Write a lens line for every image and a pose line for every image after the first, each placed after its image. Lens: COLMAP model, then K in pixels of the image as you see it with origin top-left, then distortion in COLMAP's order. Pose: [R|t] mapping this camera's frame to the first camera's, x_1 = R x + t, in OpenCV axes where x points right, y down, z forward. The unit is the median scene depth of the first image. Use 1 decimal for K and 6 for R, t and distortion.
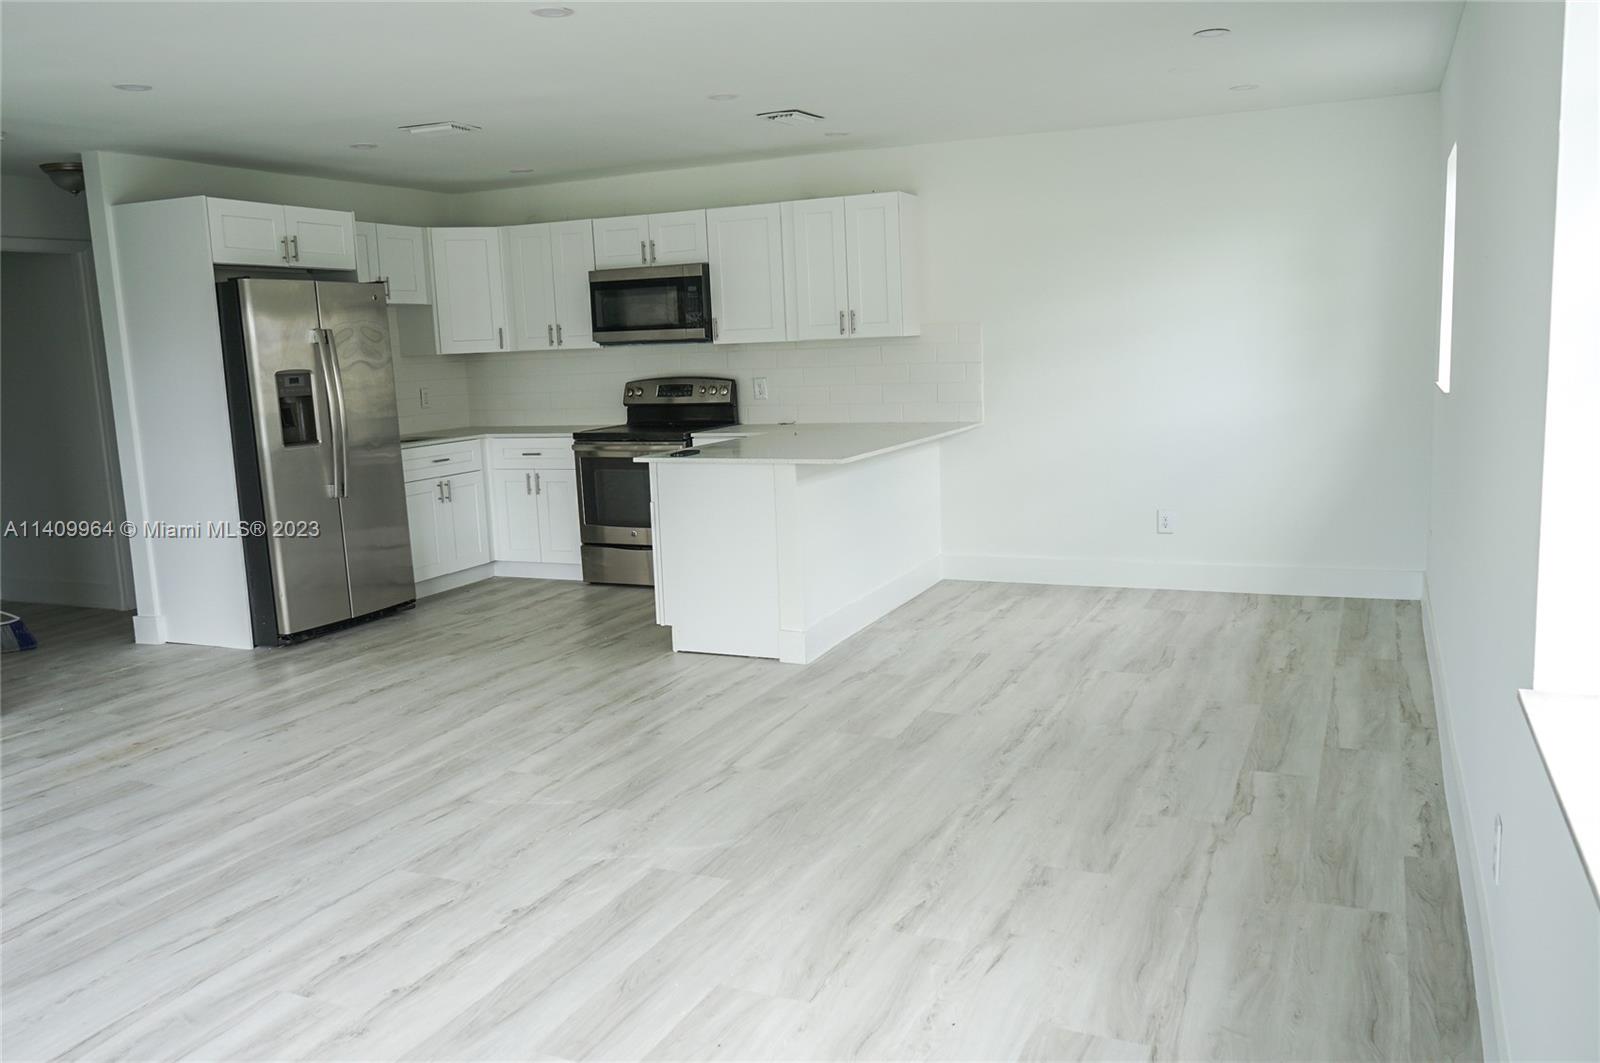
lens RADIAL K [[1269.0, 0, 799.0], [0, 1269.0, 533.2], [0, 0, 1]] dist [-0.007920, 0.008365]
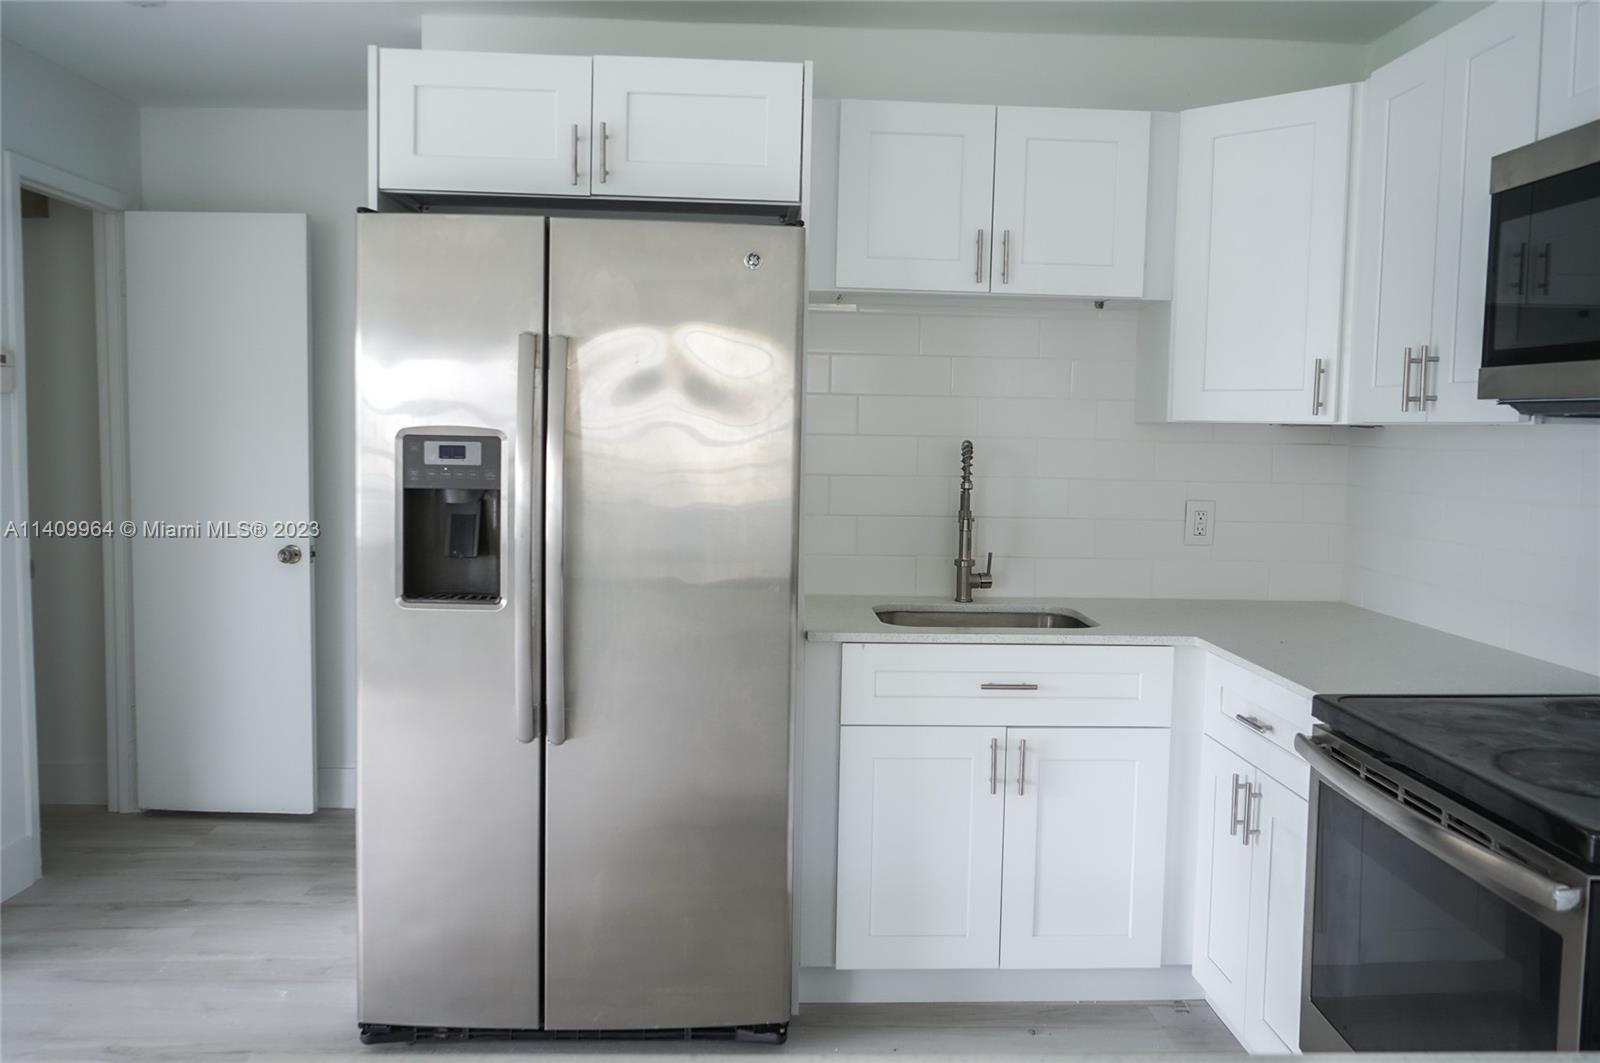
lens RADIAL K [[1269.0, 0, 799.0], [0, 1269.0, 533.2], [0, 0, 1]] dist [-0.007920, 0.008365]
pose [[0.454767, 0.118977, -0.882628, 0.034194], [-0.171219, 0.984230, 0.044453, -0.133624], [0.873997, 0.130906, 0.467966, 0.913909]]
